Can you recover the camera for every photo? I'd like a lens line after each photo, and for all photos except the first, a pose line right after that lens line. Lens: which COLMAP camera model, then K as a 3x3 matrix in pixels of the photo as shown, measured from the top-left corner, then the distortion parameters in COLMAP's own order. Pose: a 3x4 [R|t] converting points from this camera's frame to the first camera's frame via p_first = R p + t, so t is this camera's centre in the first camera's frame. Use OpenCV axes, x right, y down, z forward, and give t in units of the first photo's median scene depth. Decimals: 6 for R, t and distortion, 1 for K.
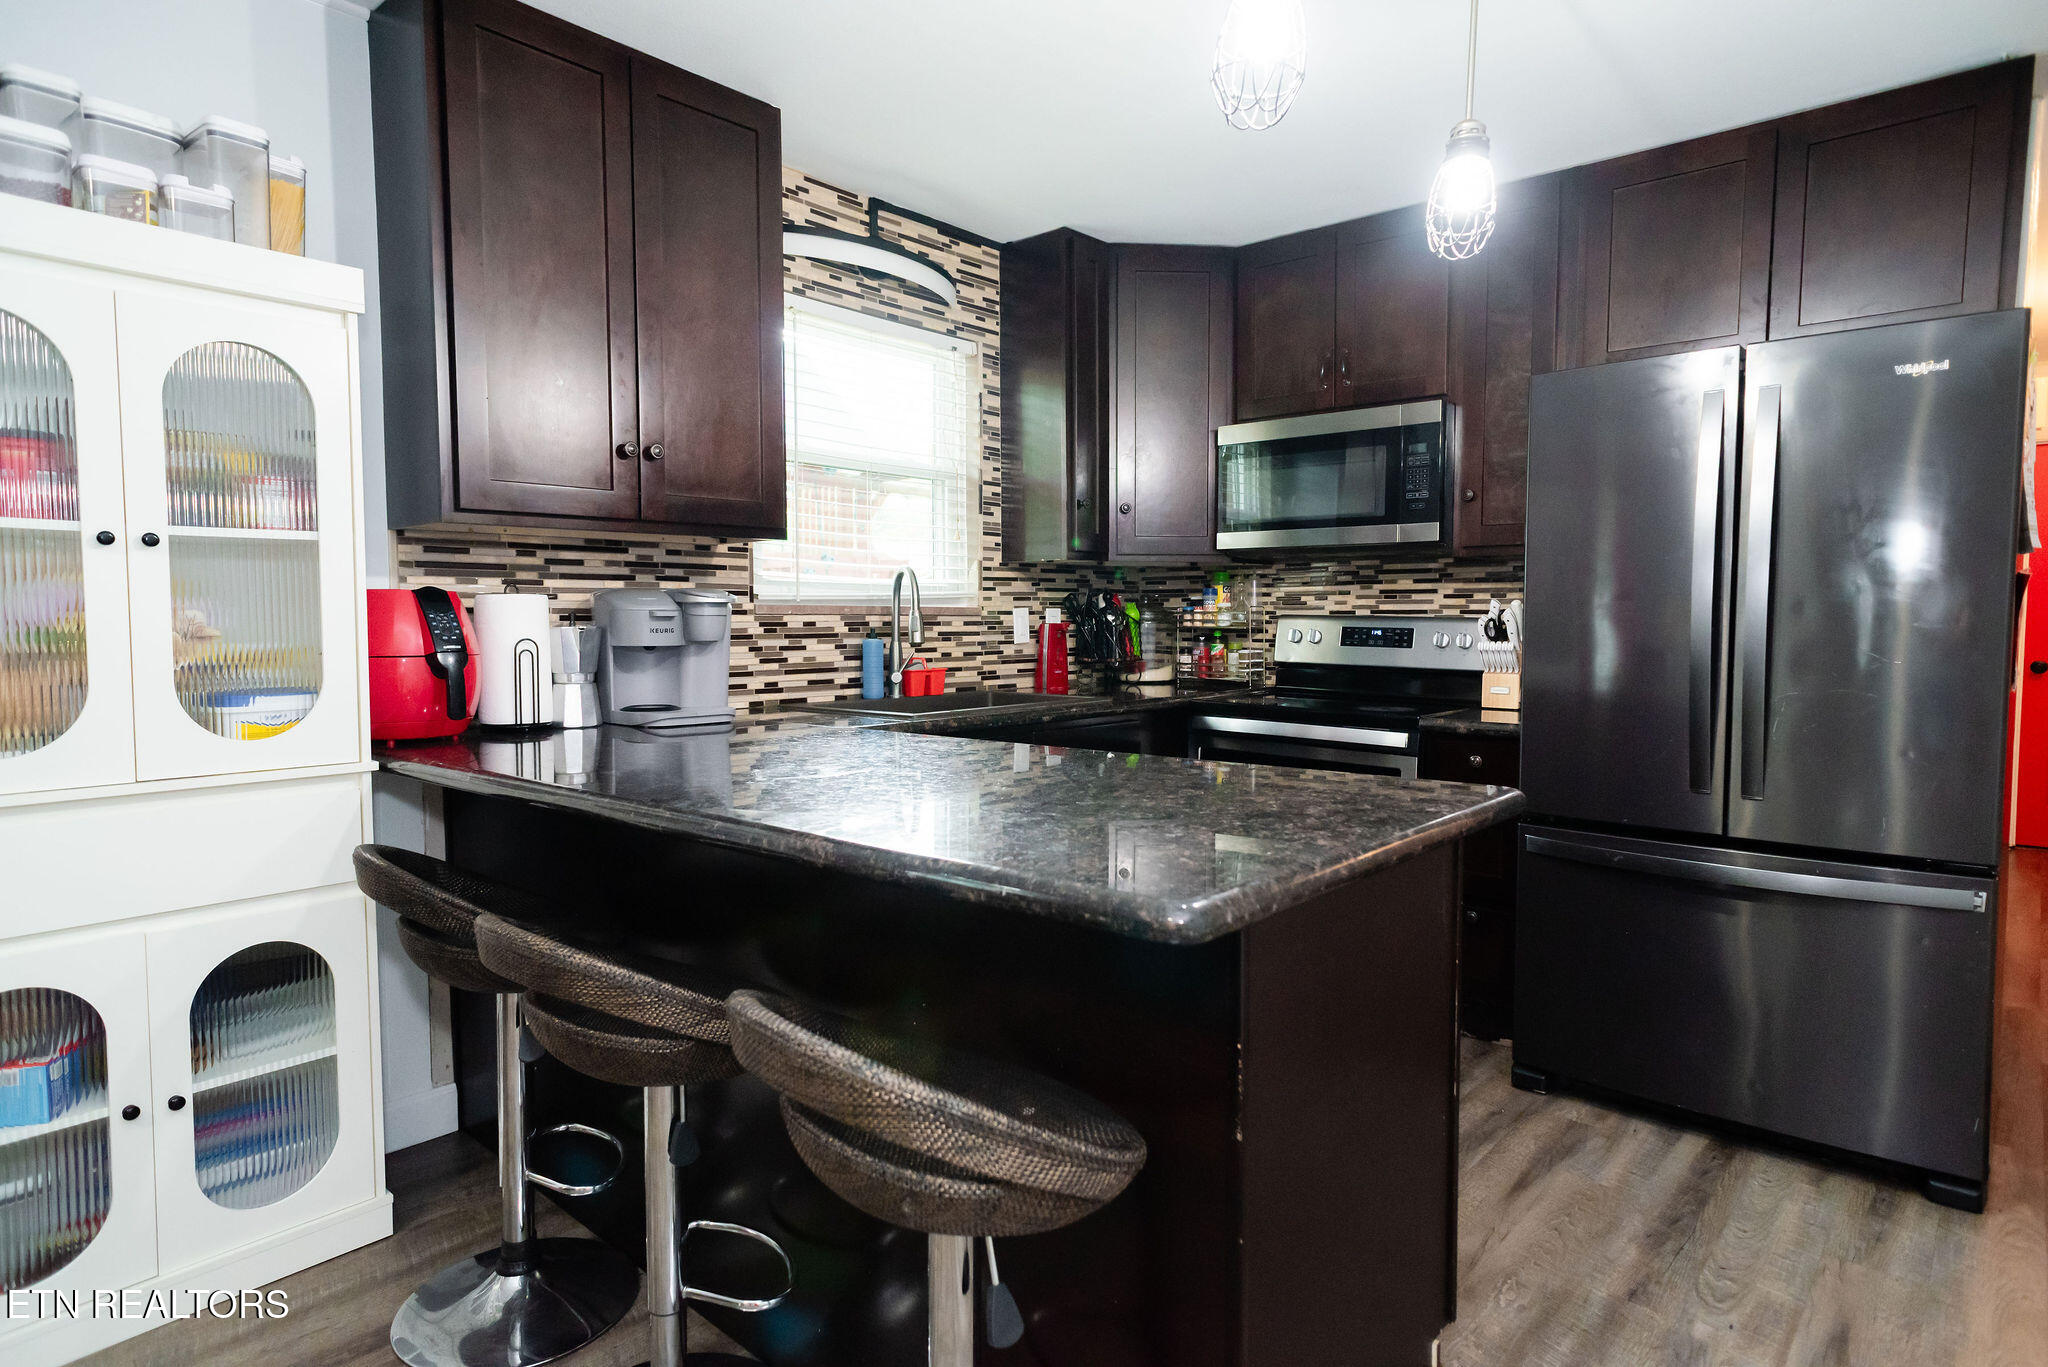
lens RADIAL K [[1145.4, 0, 1024.8], [0, 1145.4, 675.6], [0, 0, 1]] dist [0.001463, 0.039789]
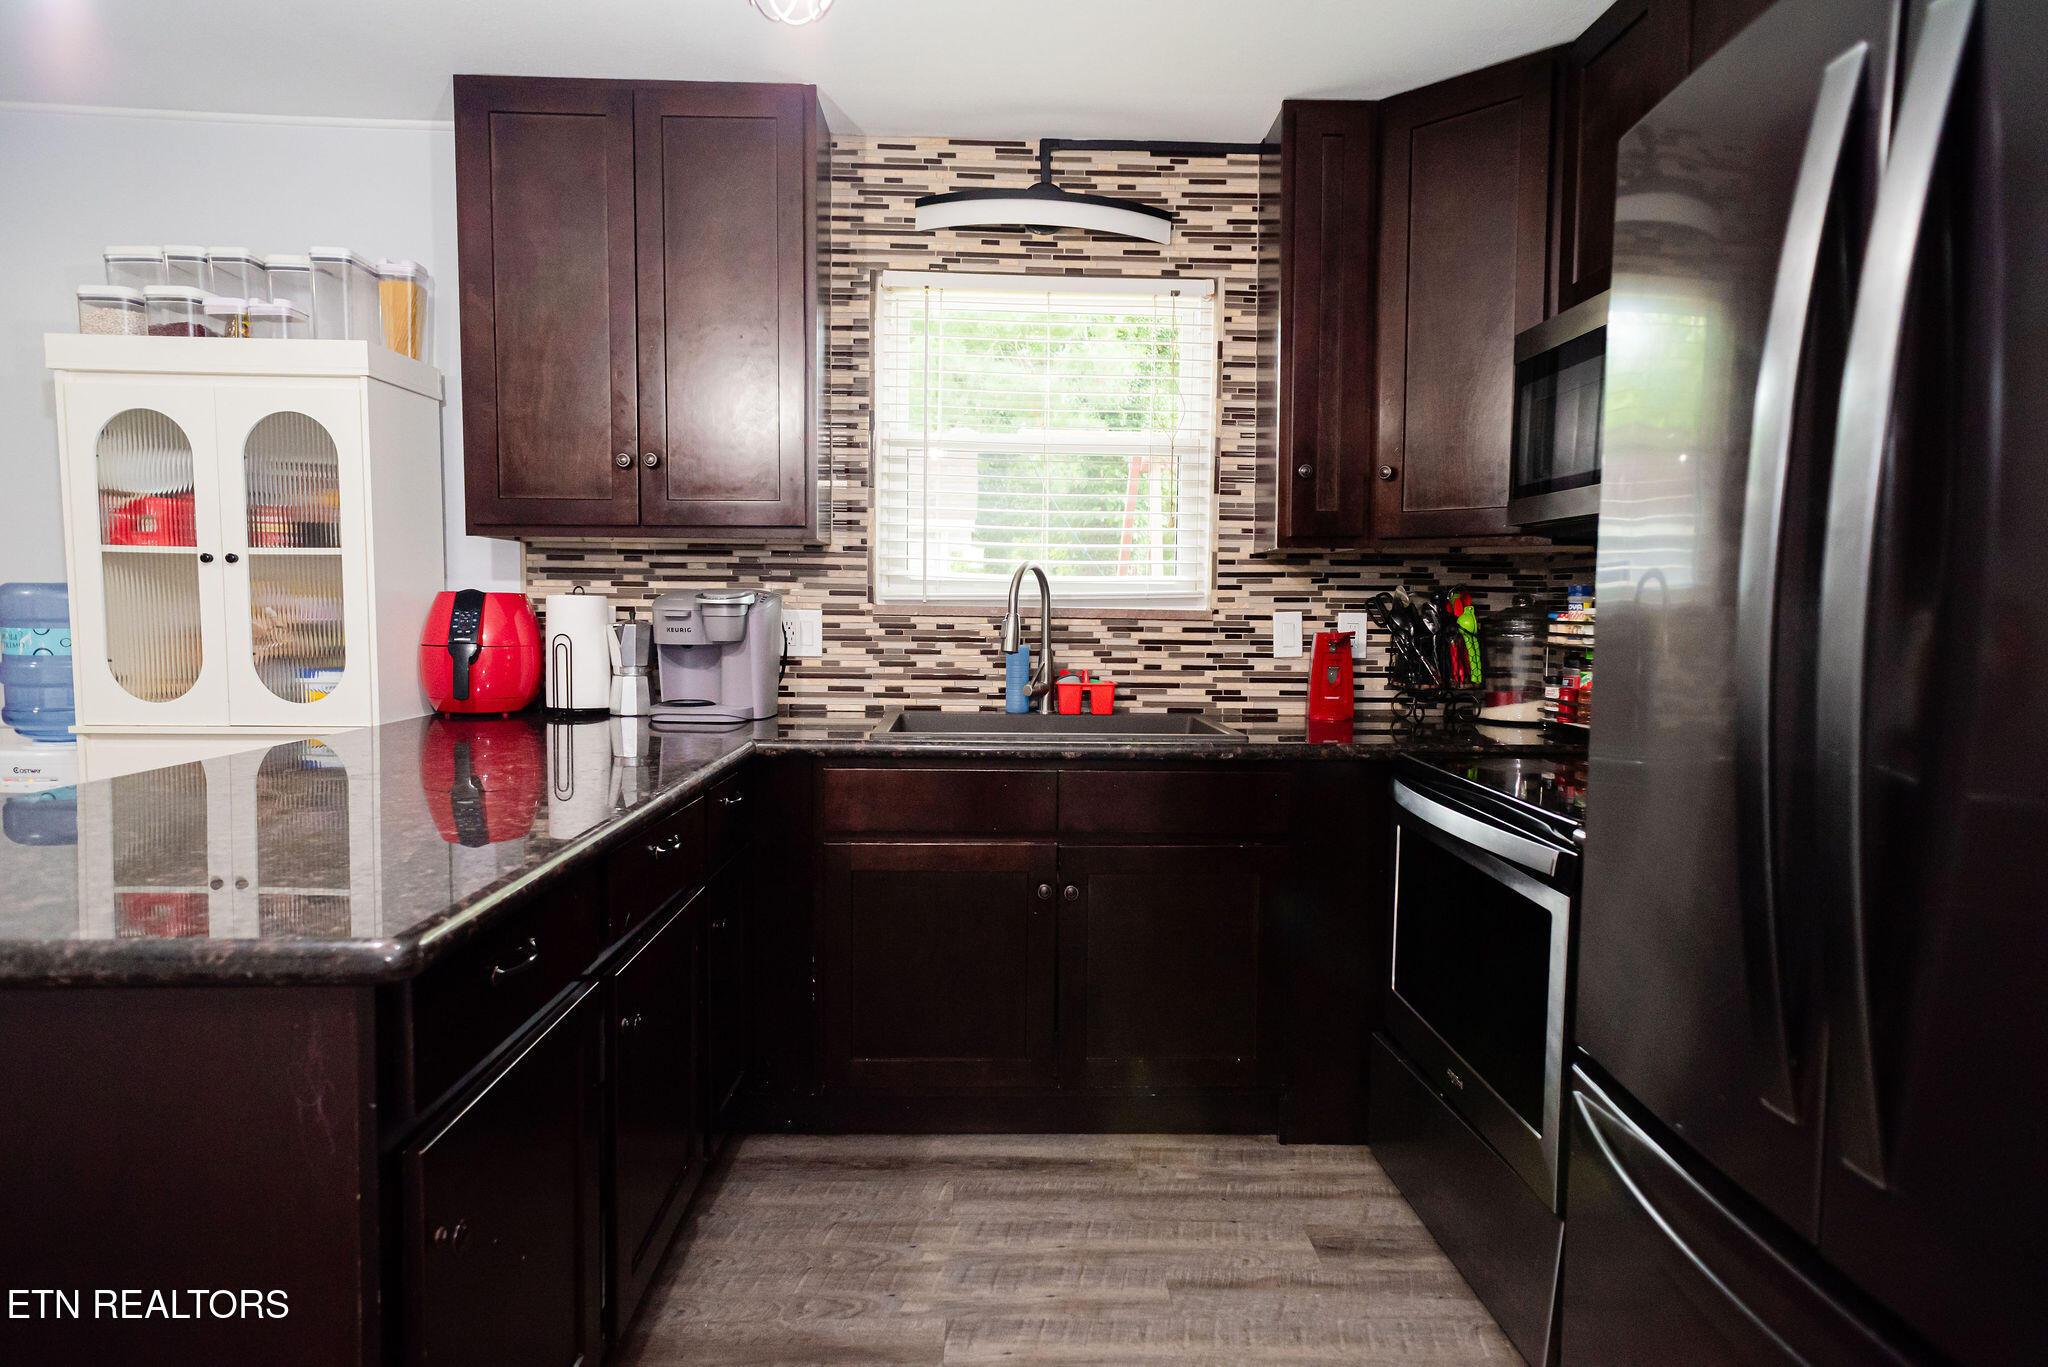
lens RADIAL K [[1145.1, 0, 1024.0], [0, 1145.1, 683.5], [0, 0, 1]] dist [0.002700, 0.000736]
pose [[0.685362, 0.057369, -0.725939, 0.487125], [-0.050742, 0.998231, 0.030982, -0.028446], [0.726432, 0.015602, 0.687061, 0.377323]]
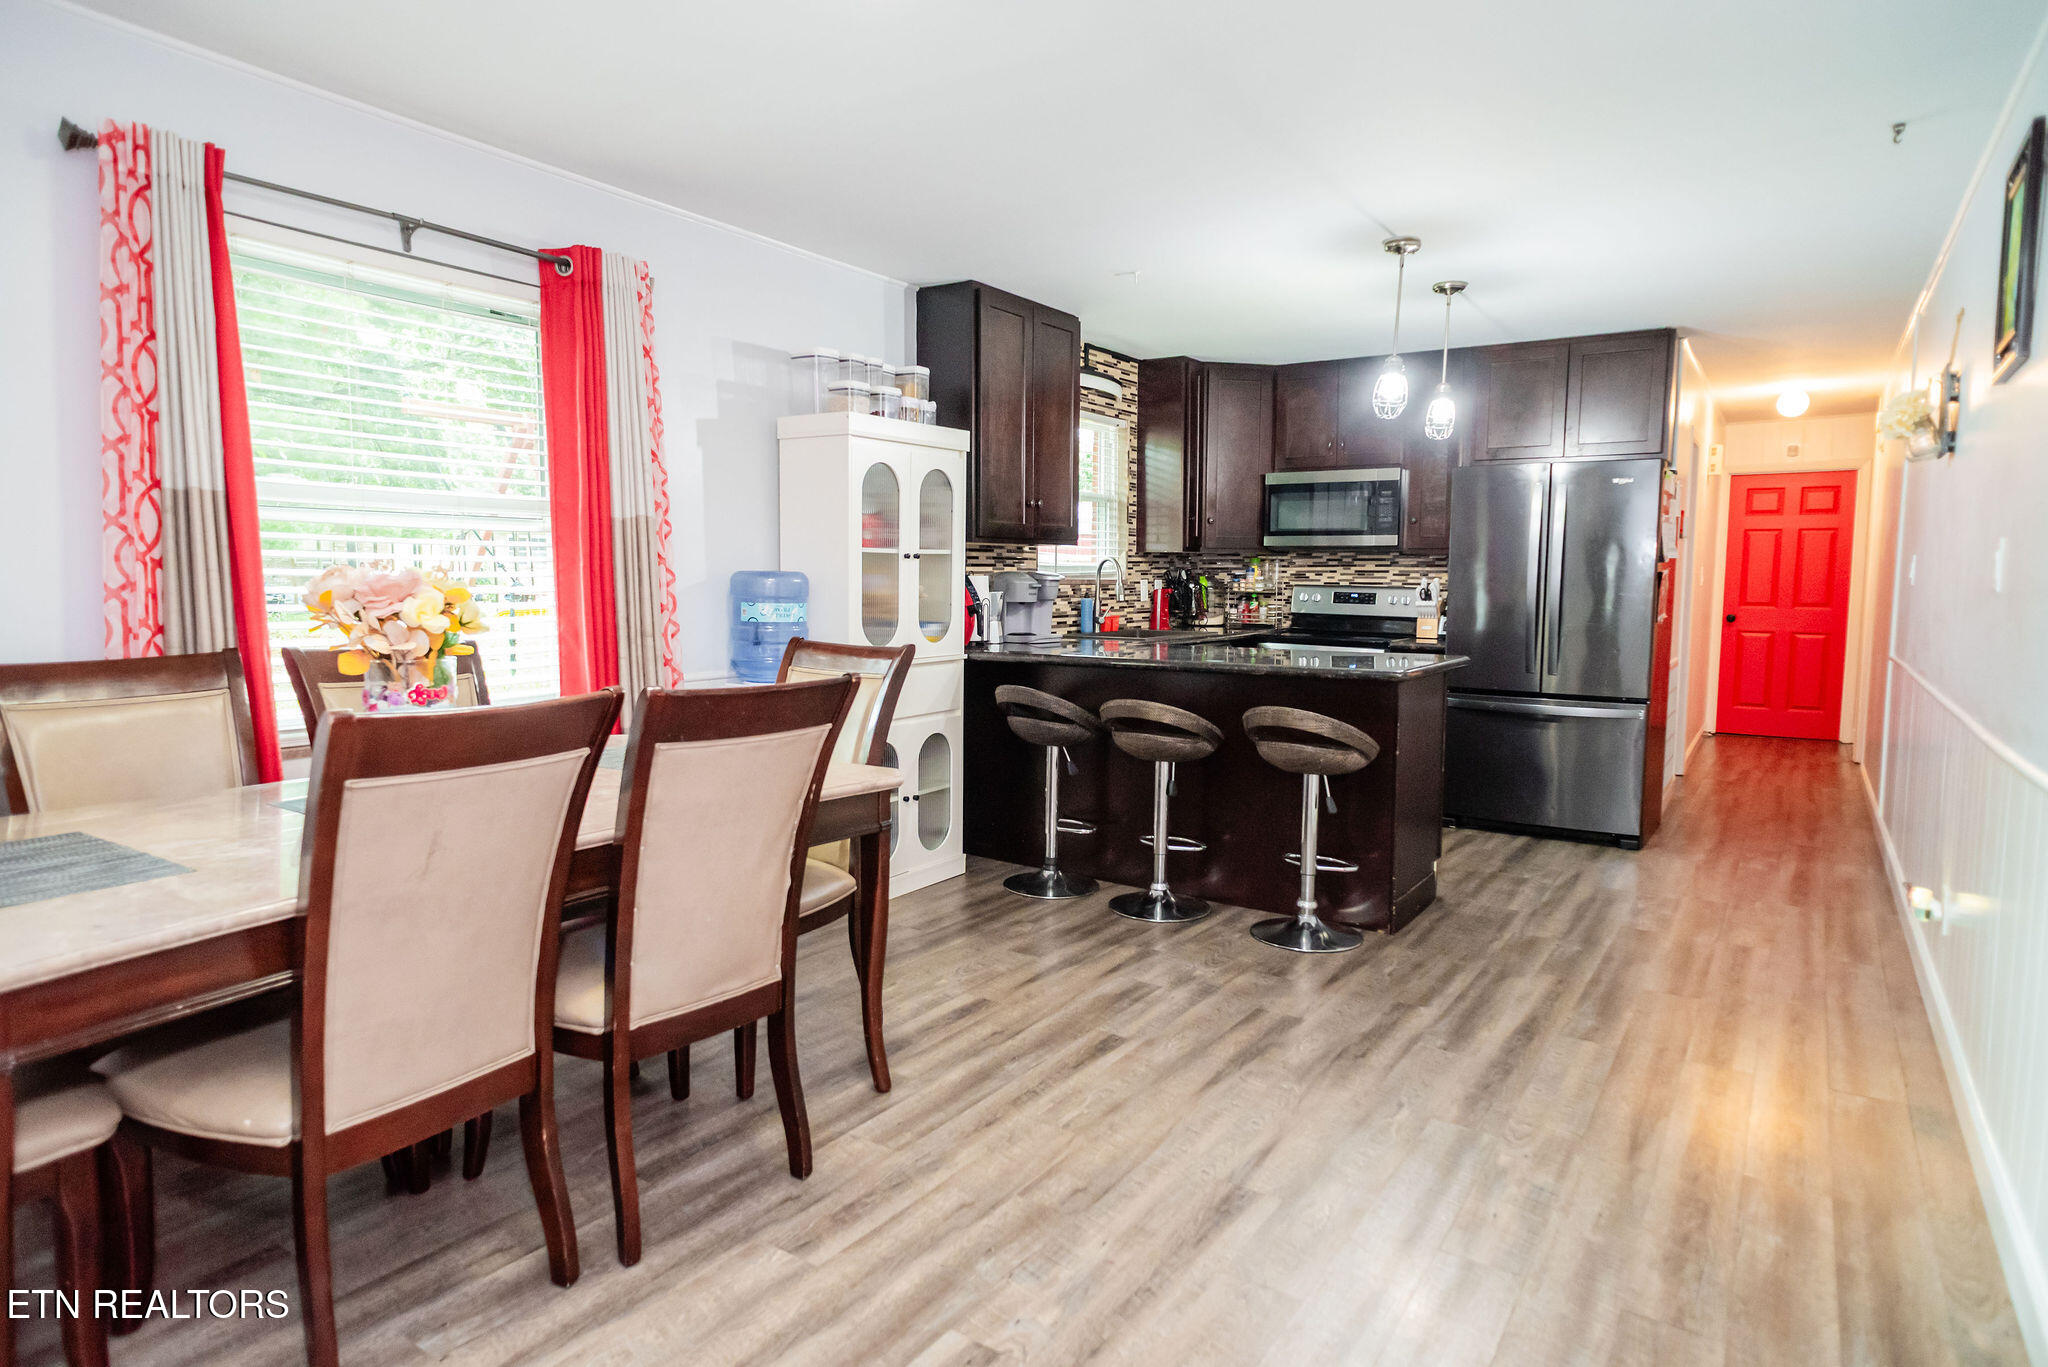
lens RADIAL K [[1145.1, 0, 1024.0], [0, 1145.1, 683.5], [0, 0, 1]] dist [0.002700, 0.000736]
pose [[0.992123, -0.006574, 0.125097, -0.424033], [0.001149, 0.999057, 0.043395, 0.020506], [-0.125264, -0.042909, 0.991195, -0.686032]]
